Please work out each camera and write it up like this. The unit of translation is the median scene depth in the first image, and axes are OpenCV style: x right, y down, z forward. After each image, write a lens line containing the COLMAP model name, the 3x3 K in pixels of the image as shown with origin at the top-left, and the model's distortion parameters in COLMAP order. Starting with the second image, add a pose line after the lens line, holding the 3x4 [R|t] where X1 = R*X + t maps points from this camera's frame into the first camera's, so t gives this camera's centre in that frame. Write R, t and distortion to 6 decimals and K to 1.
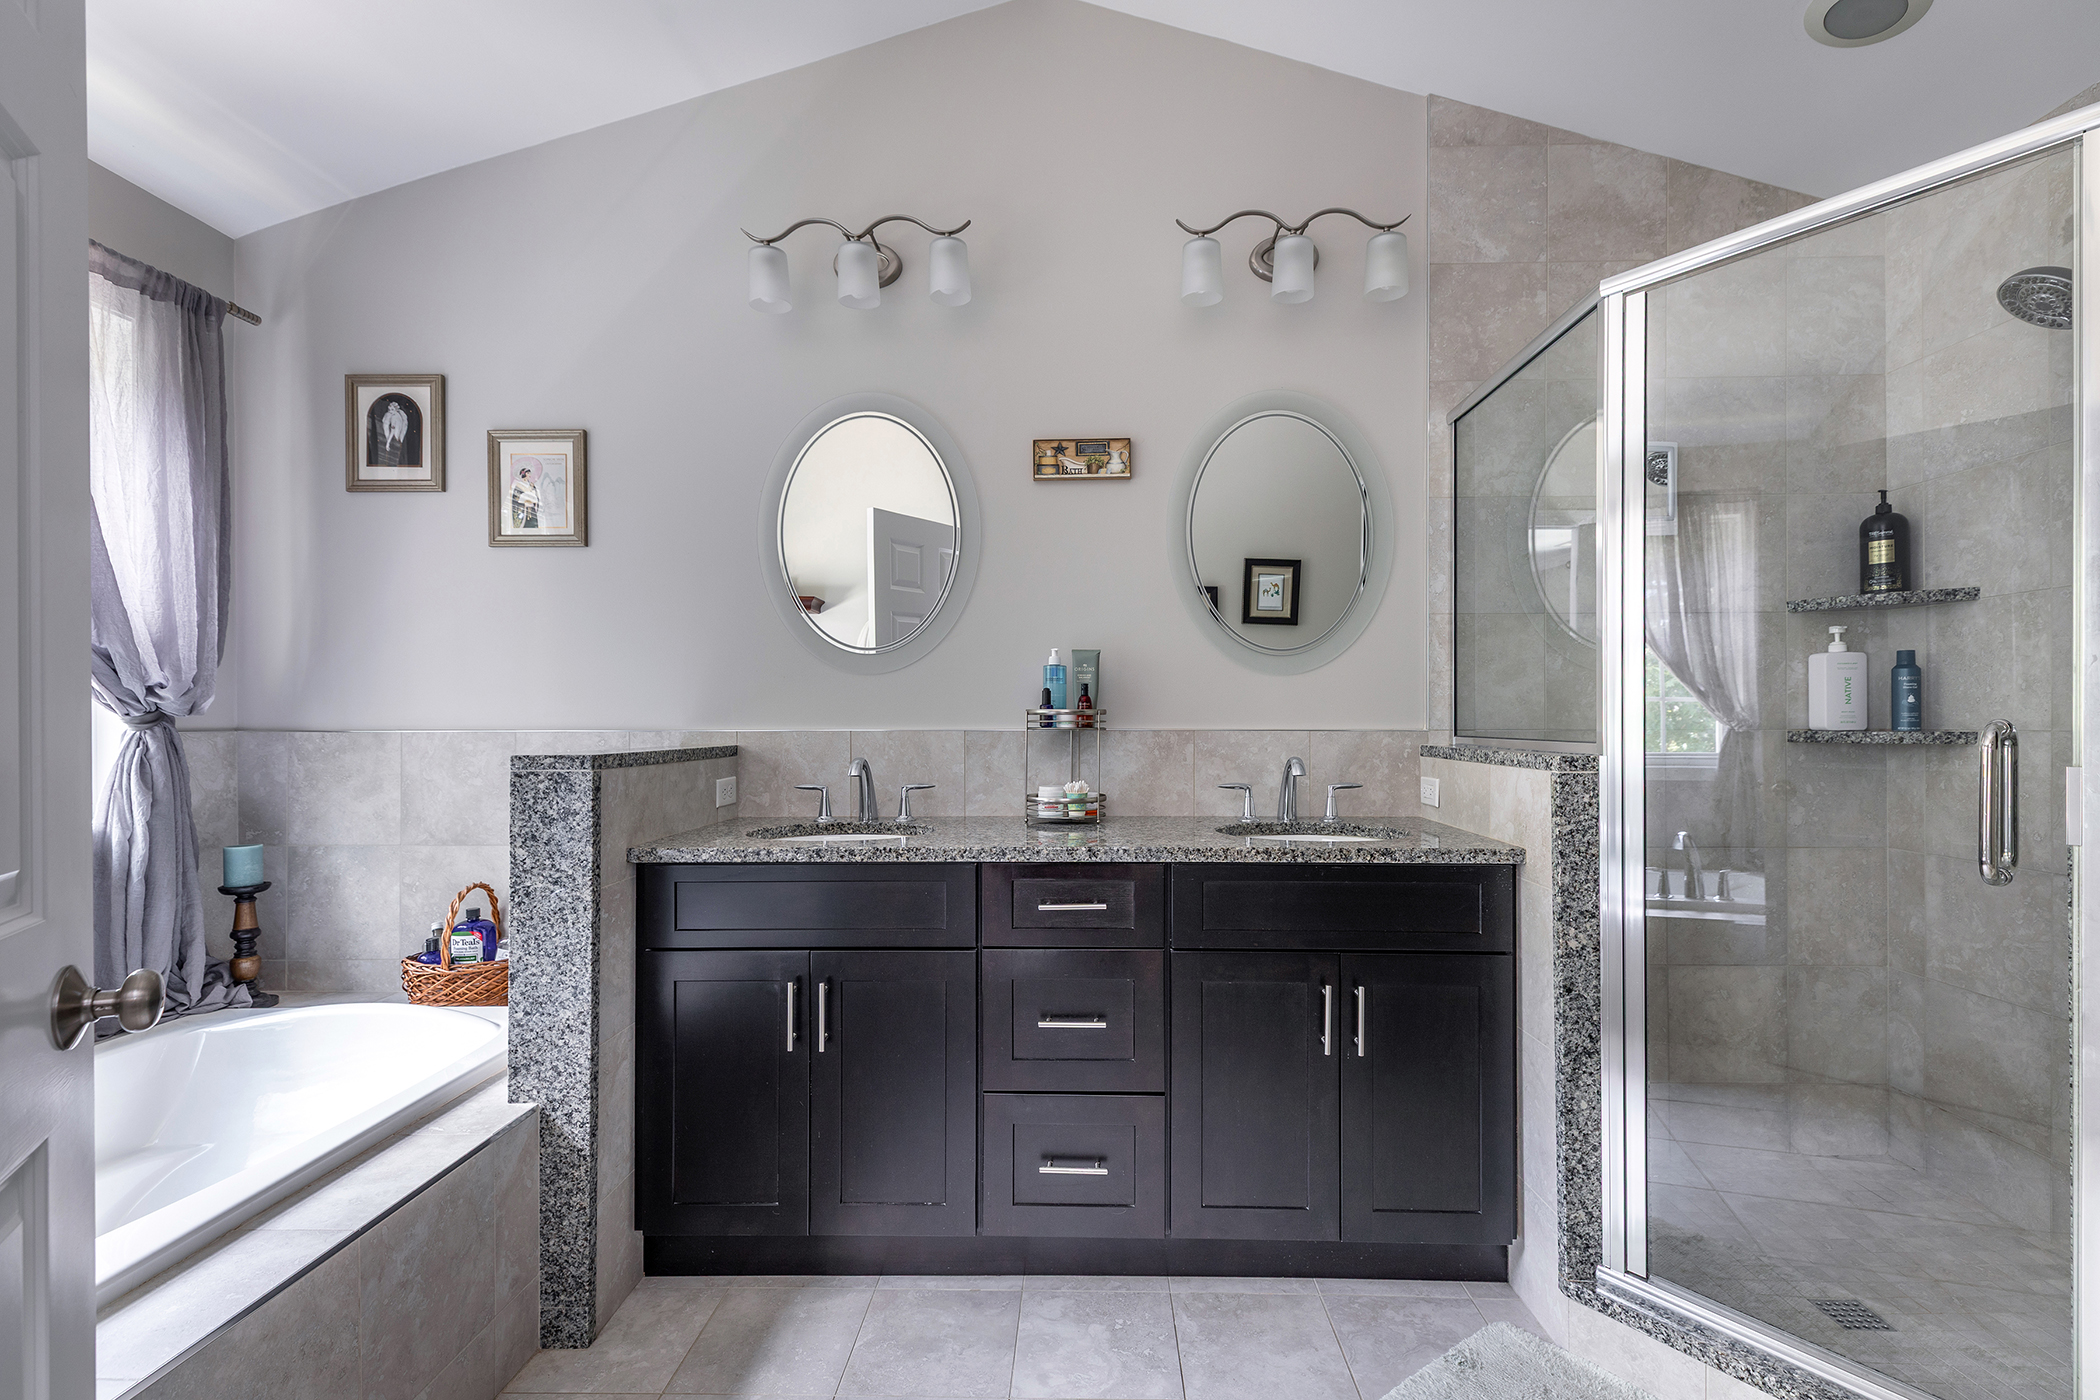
lens RADIAL K [[939.8, 0, 1052.0], [0, 939.8, 720.1], [0, 0, 1]] dist [0.021484, -0.004244]
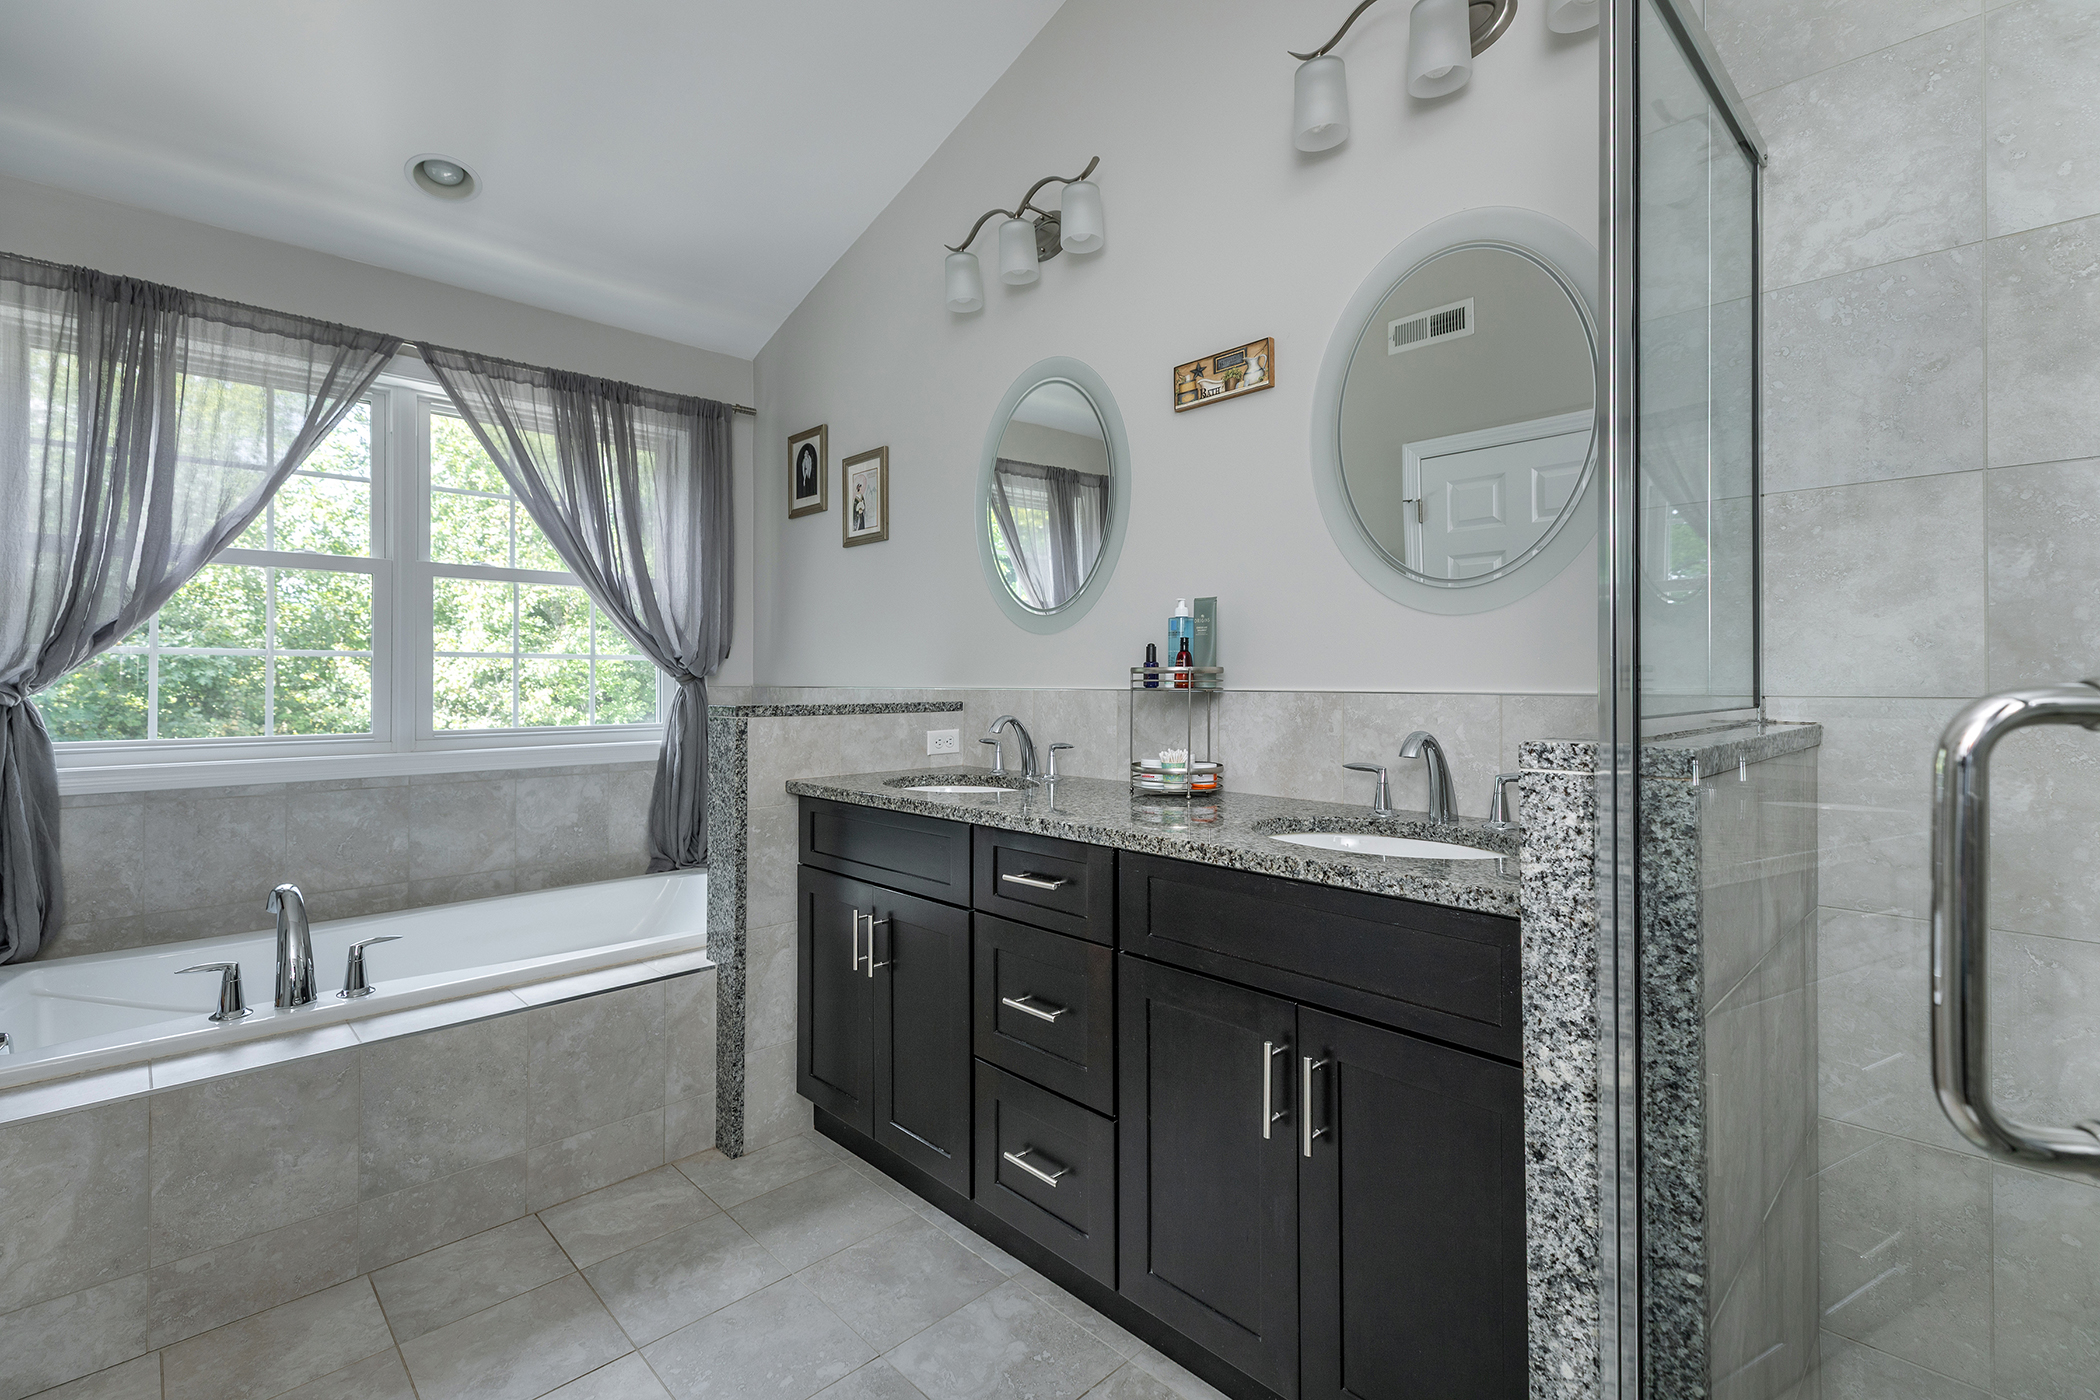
lens RADIAL K [[939.8, 0, 1041.5], [0, 939.8, 680.3], [0, 0, 1]] dist [0.021484, -0.004244]
pose [[0.704108, 0.000708, -0.710093, 0.559119], [-0.001469, 0.999999, -0.000459, 0.001494], [0.710092, 0.001366, 0.704108, 0.293356]]
